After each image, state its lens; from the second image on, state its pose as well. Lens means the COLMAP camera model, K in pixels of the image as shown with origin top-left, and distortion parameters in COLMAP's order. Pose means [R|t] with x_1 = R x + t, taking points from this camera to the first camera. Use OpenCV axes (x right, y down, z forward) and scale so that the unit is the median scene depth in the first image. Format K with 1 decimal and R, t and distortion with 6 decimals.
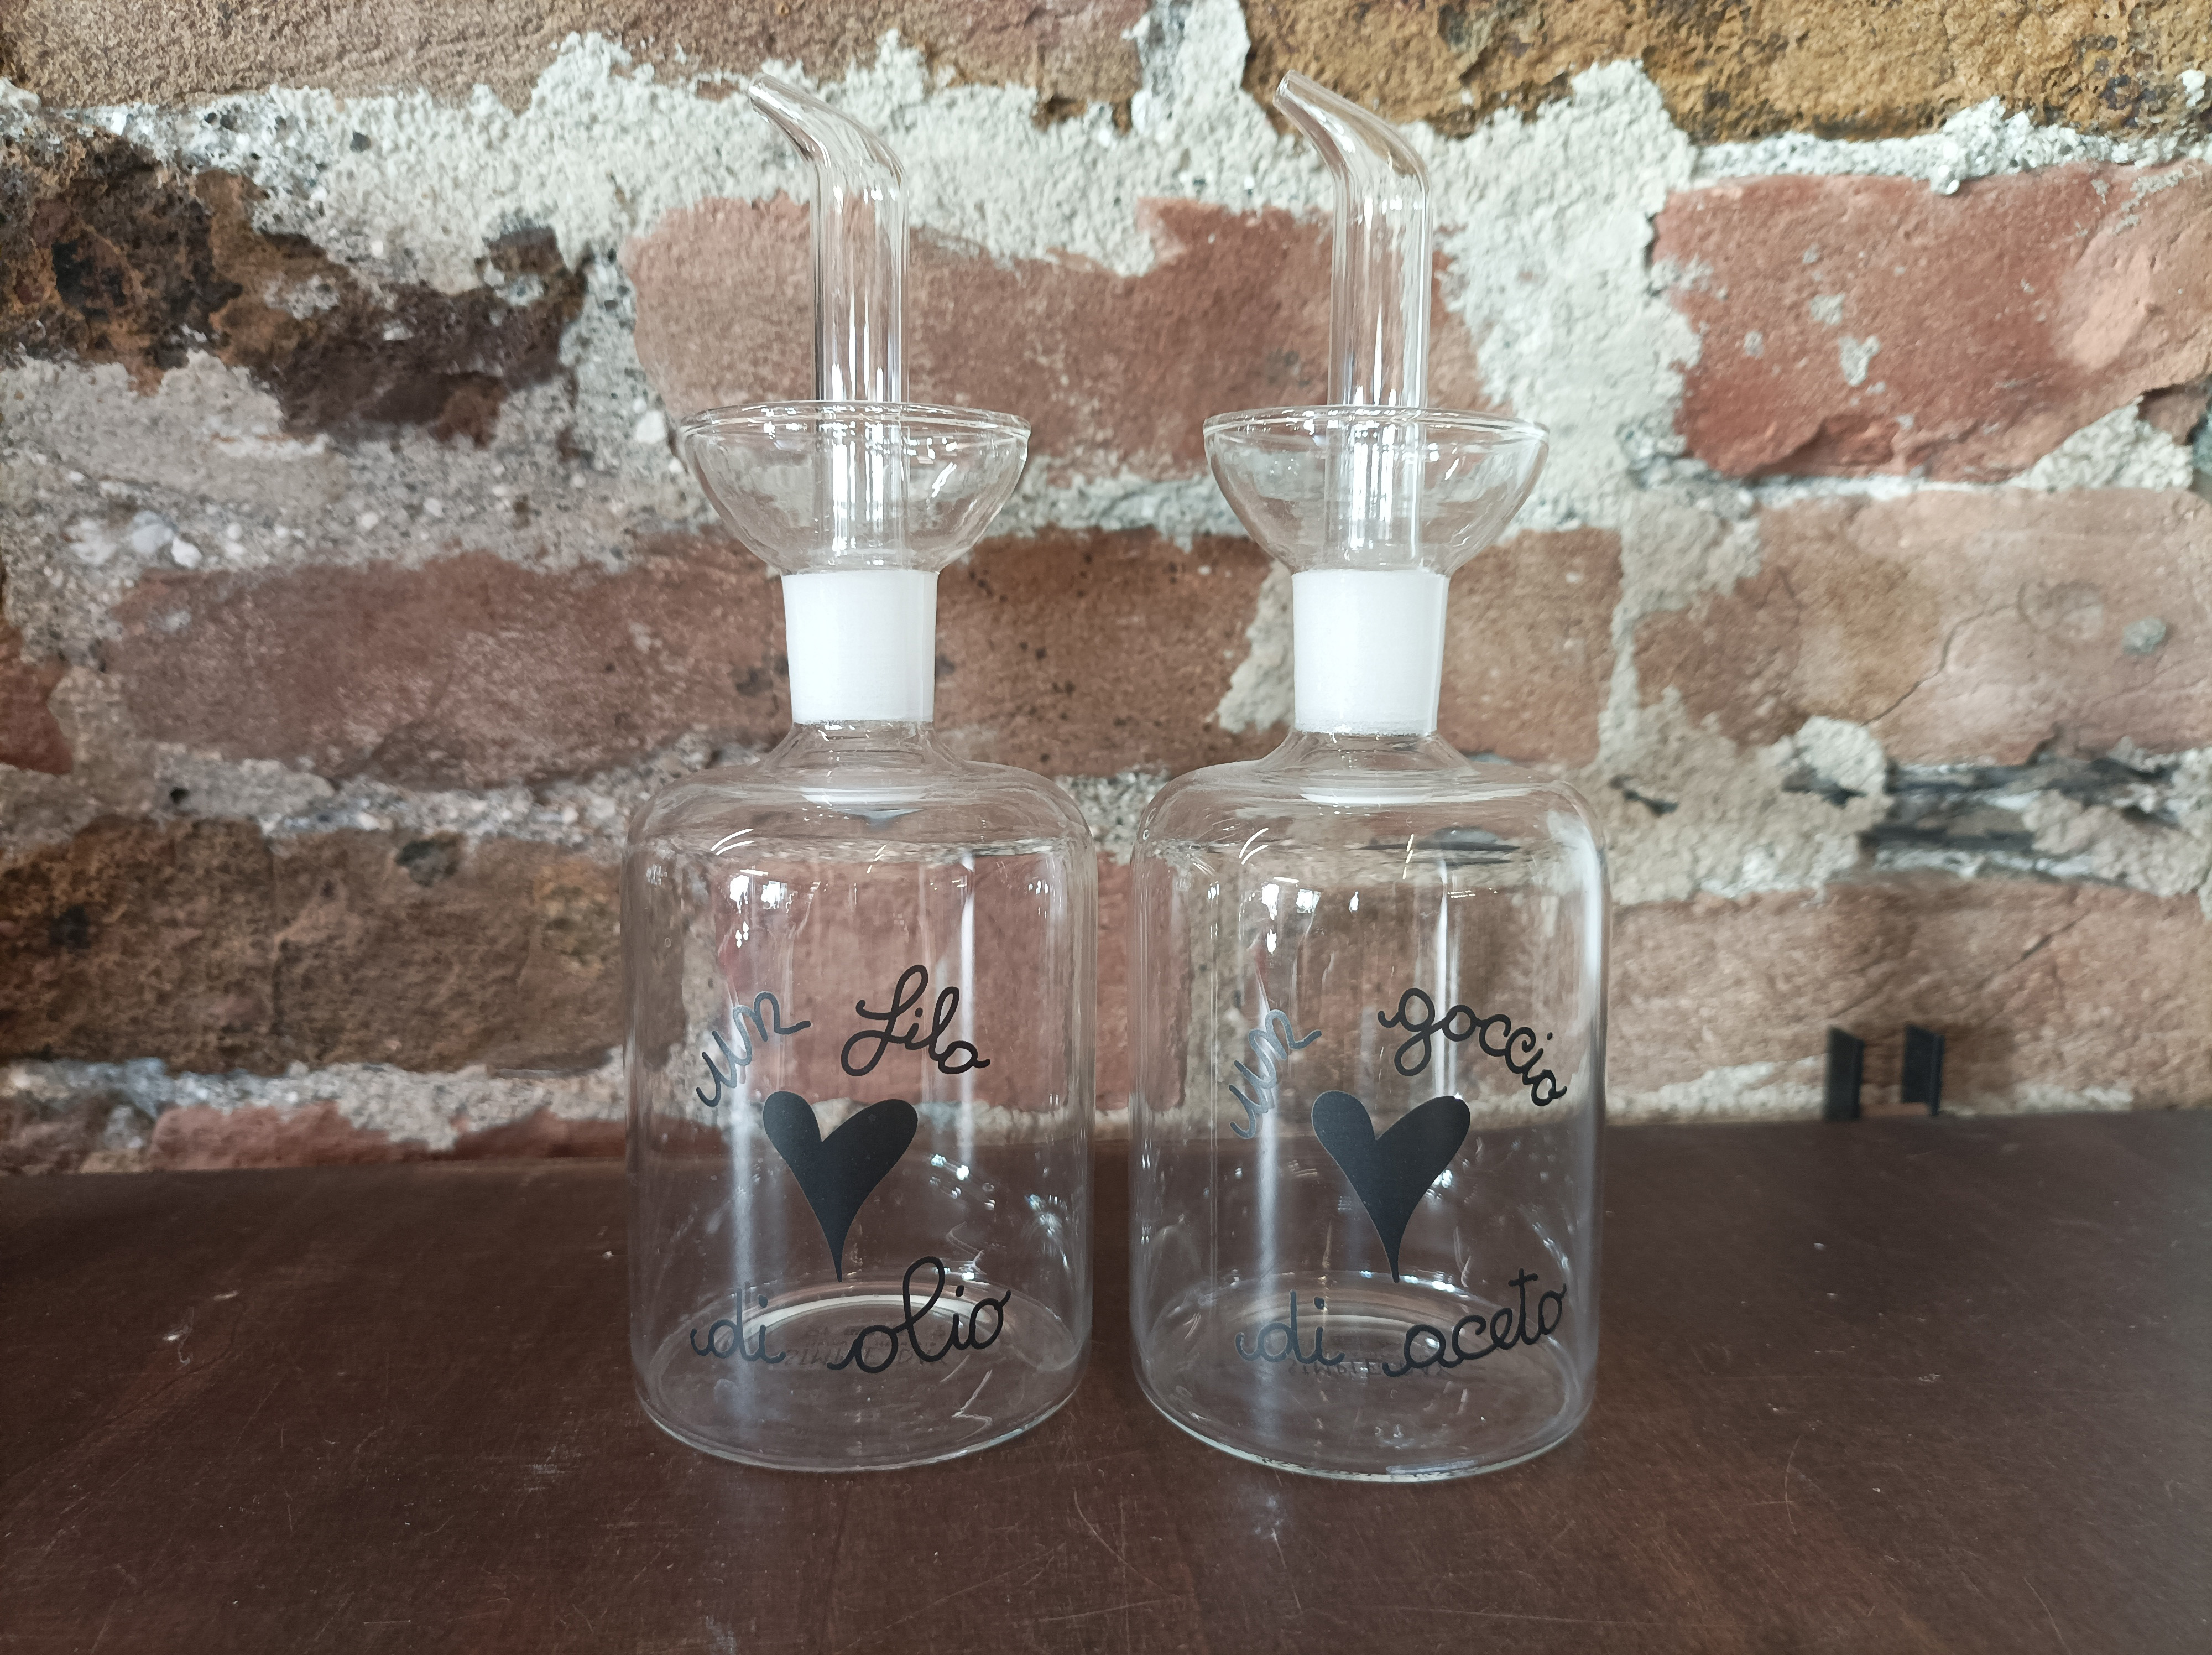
lens RADIAL K [[1708.3, 0, 1106.0], [0, 1708.3, 823.1], [0, 0, 1]] dist [-0.010039, 0.002380]
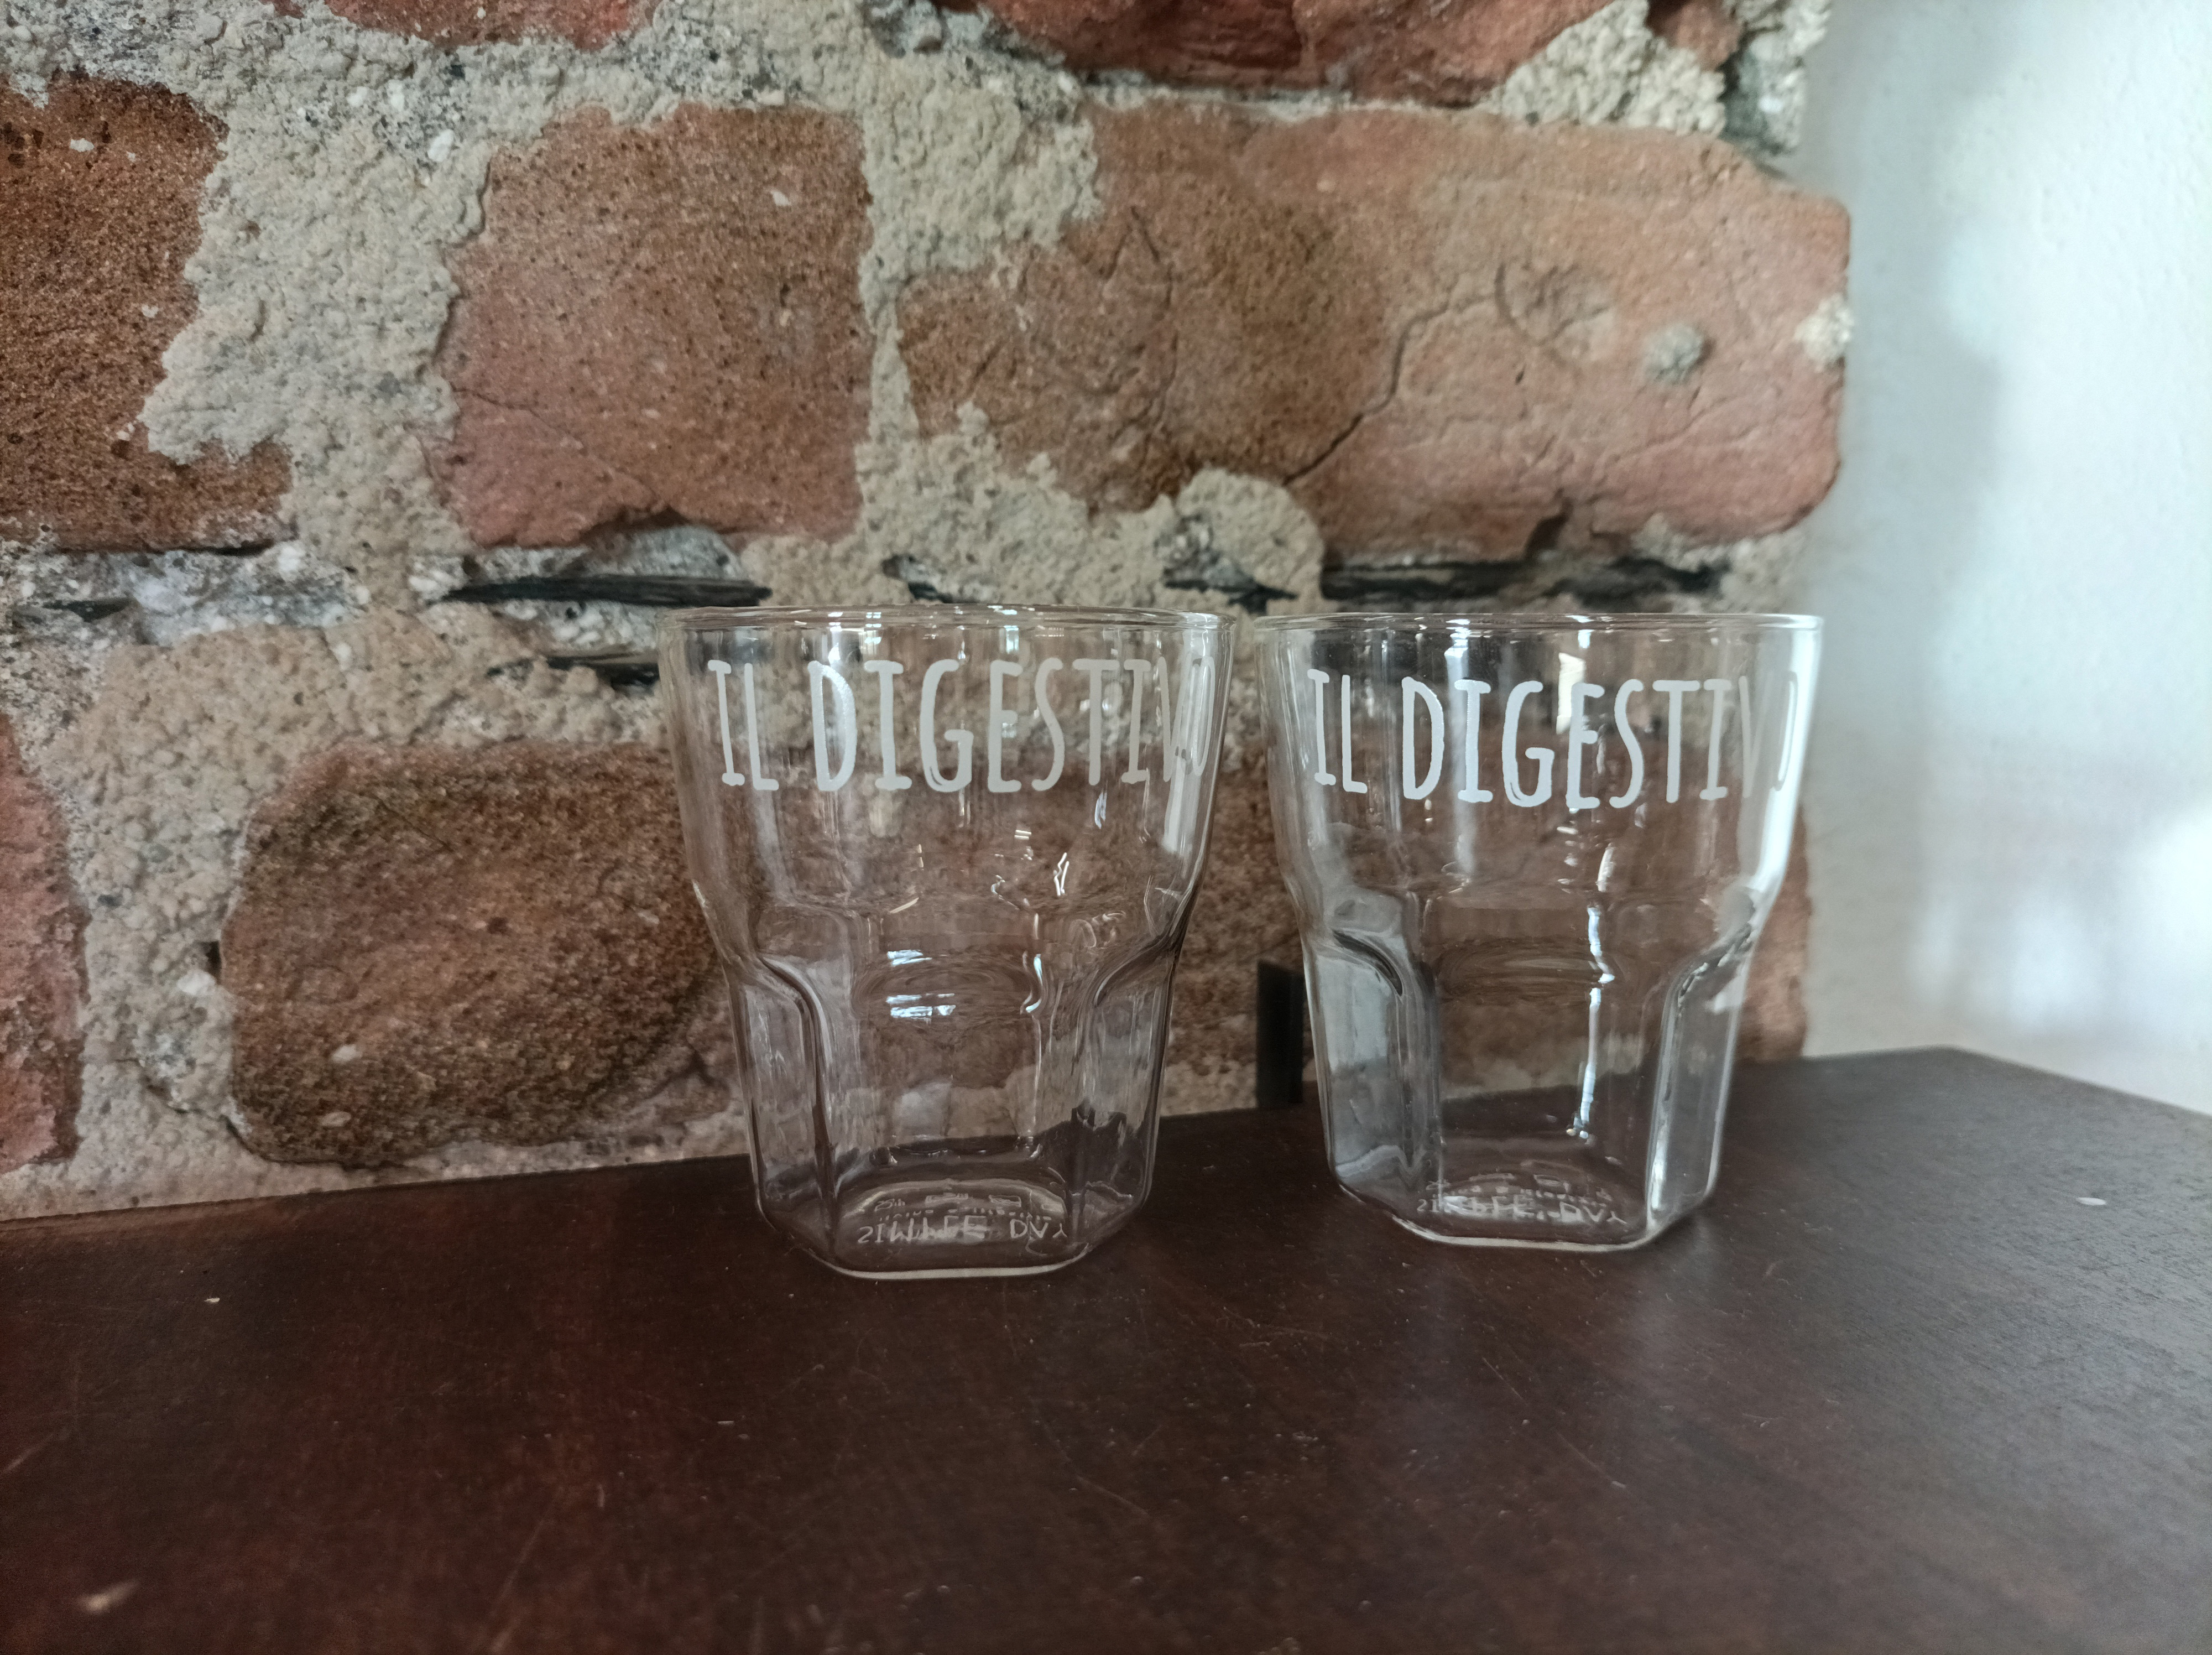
lens RADIAL K [[1720.8, 0, 1104.3], [0, 1720.8, 818.5], [0, 0, 1]] dist [-0.015816, -0.000318]
pose [[0.975837, -0.027578, 0.216751, 0.272957], [0.036563, 0.998625, -0.037556, 0.104366], [-0.215417, 0.044574, 0.975504, 0.452560]]
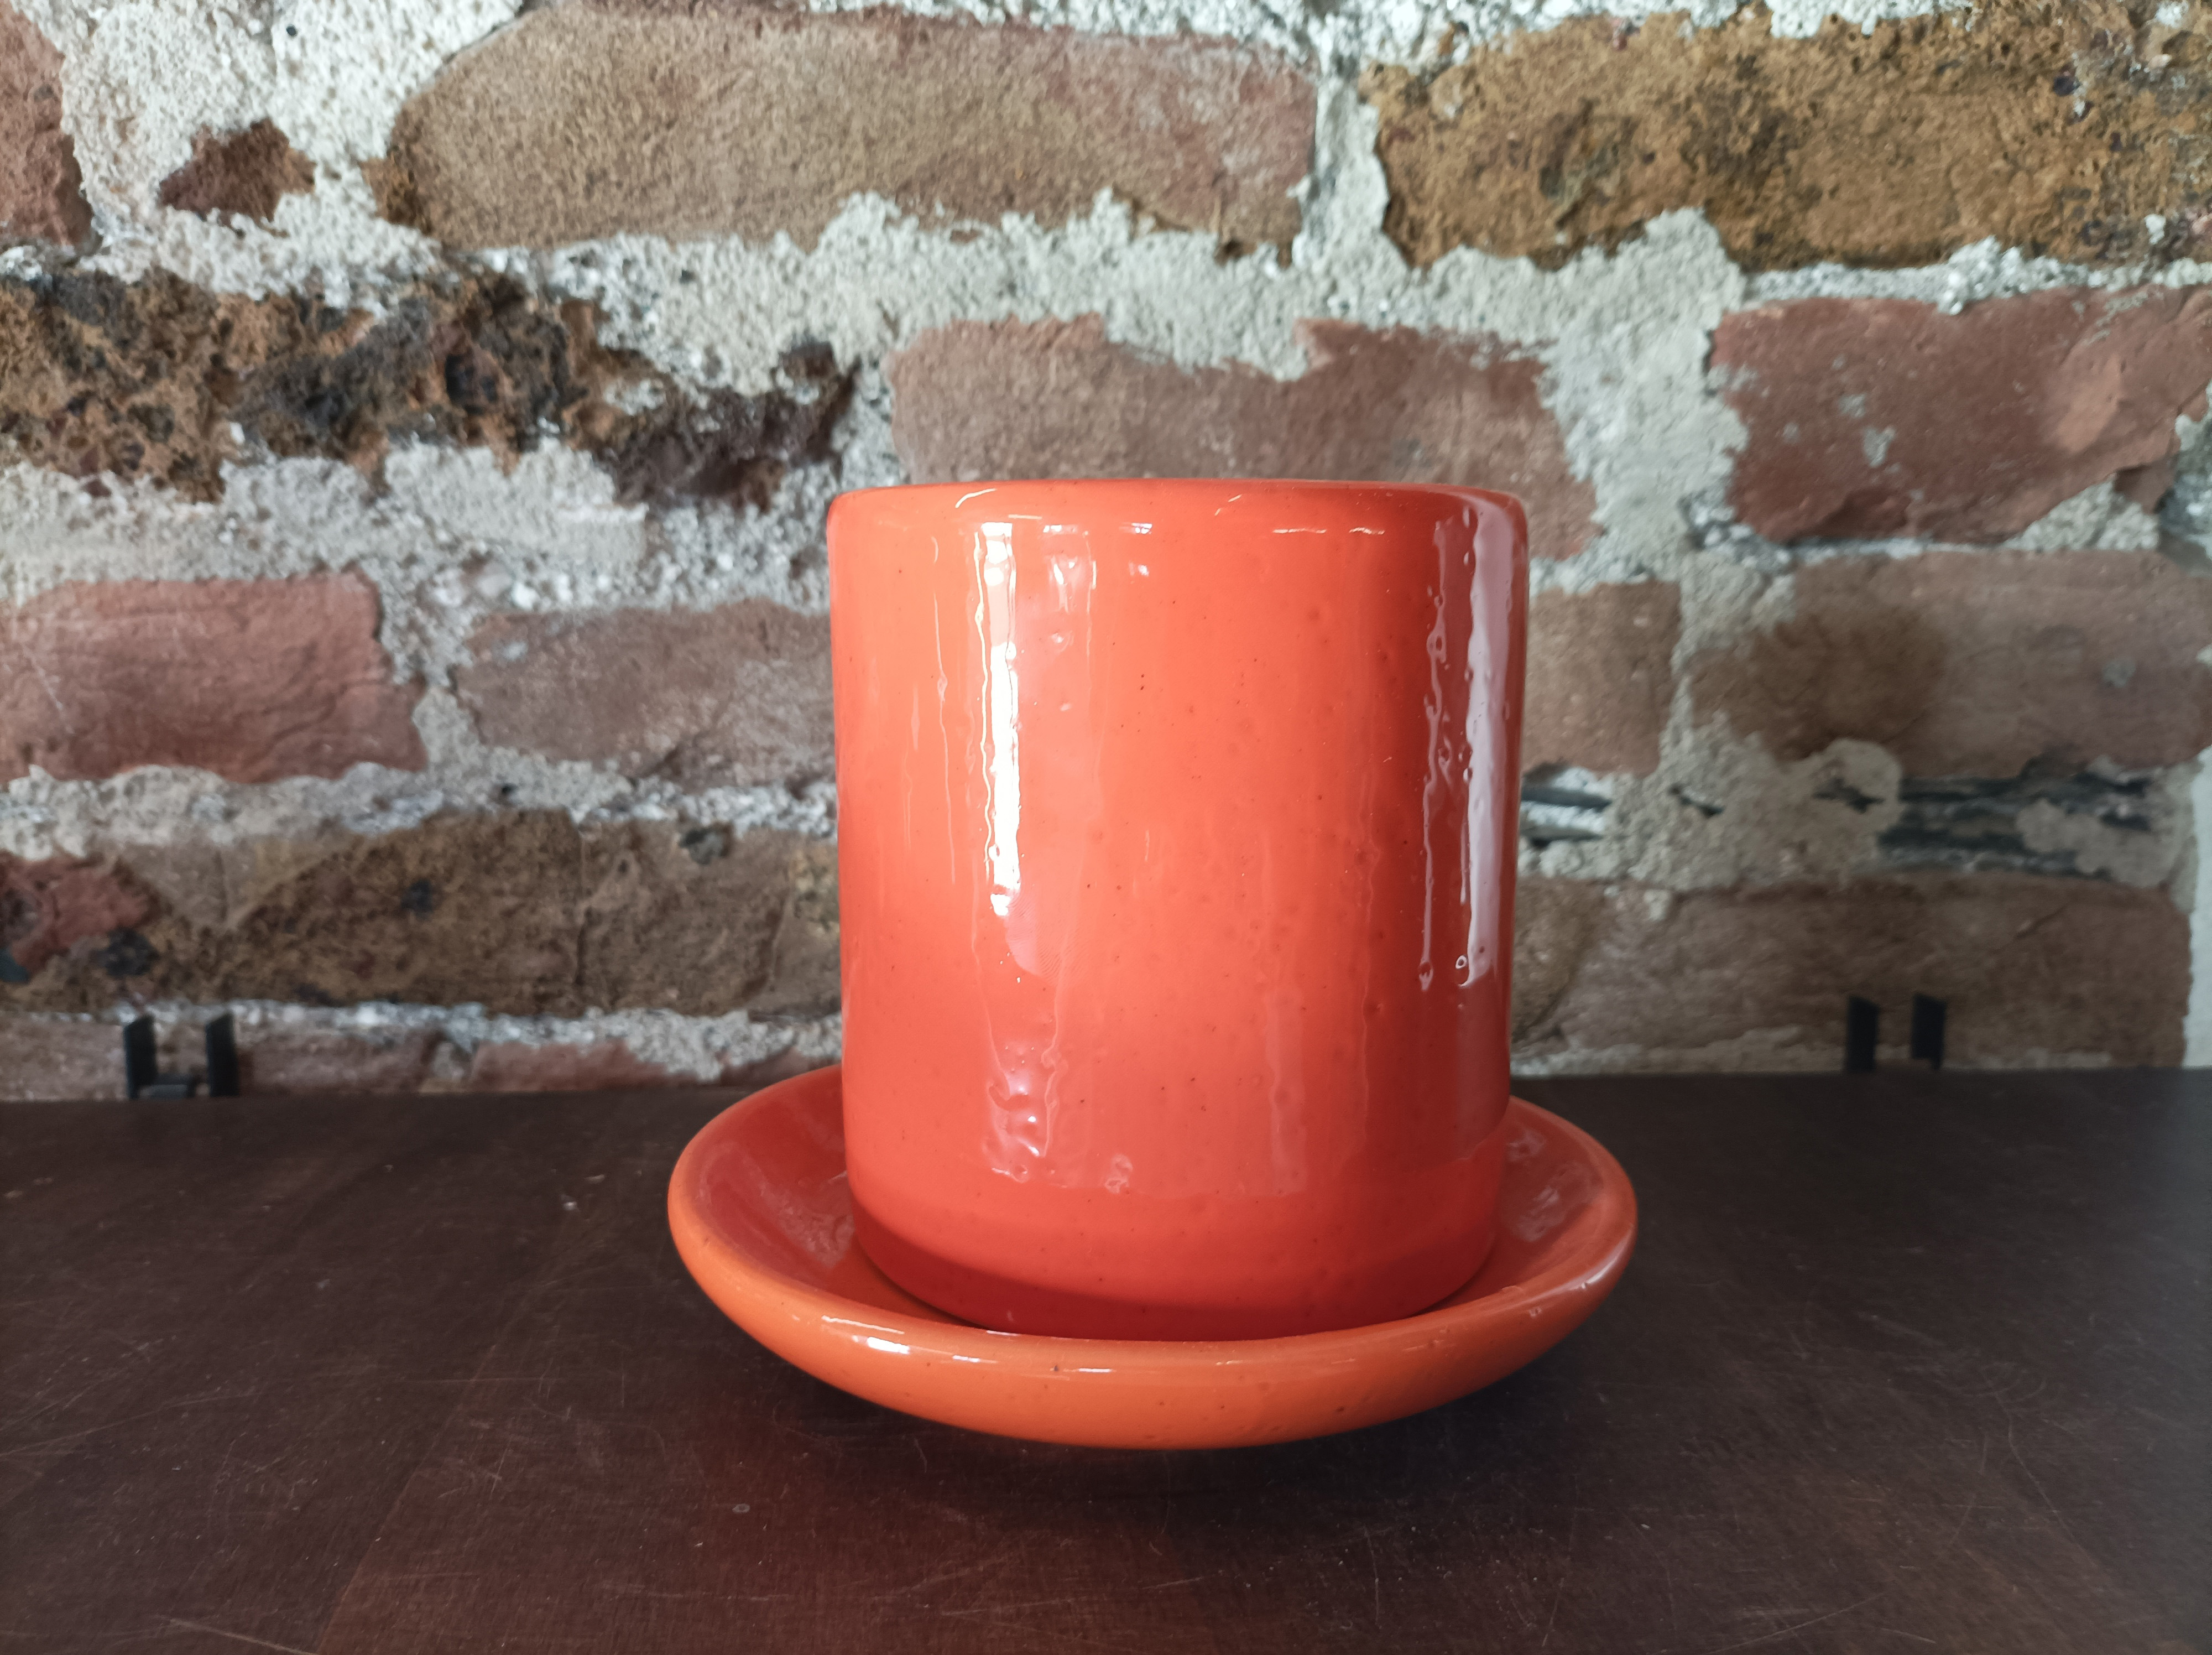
lens RADIAL K [[1727.5, 0, 1108.5], [0, 1727.5, 826.6], [0, 0, 1]] dist [-0.006387, 0.001519]
pose [[0.999783, 0.009581, -0.018492, -0.090108], [-0.009478, 0.999939, 0.005644, -0.000997], [0.018545, -0.005467, 0.999813, -0.264193]]
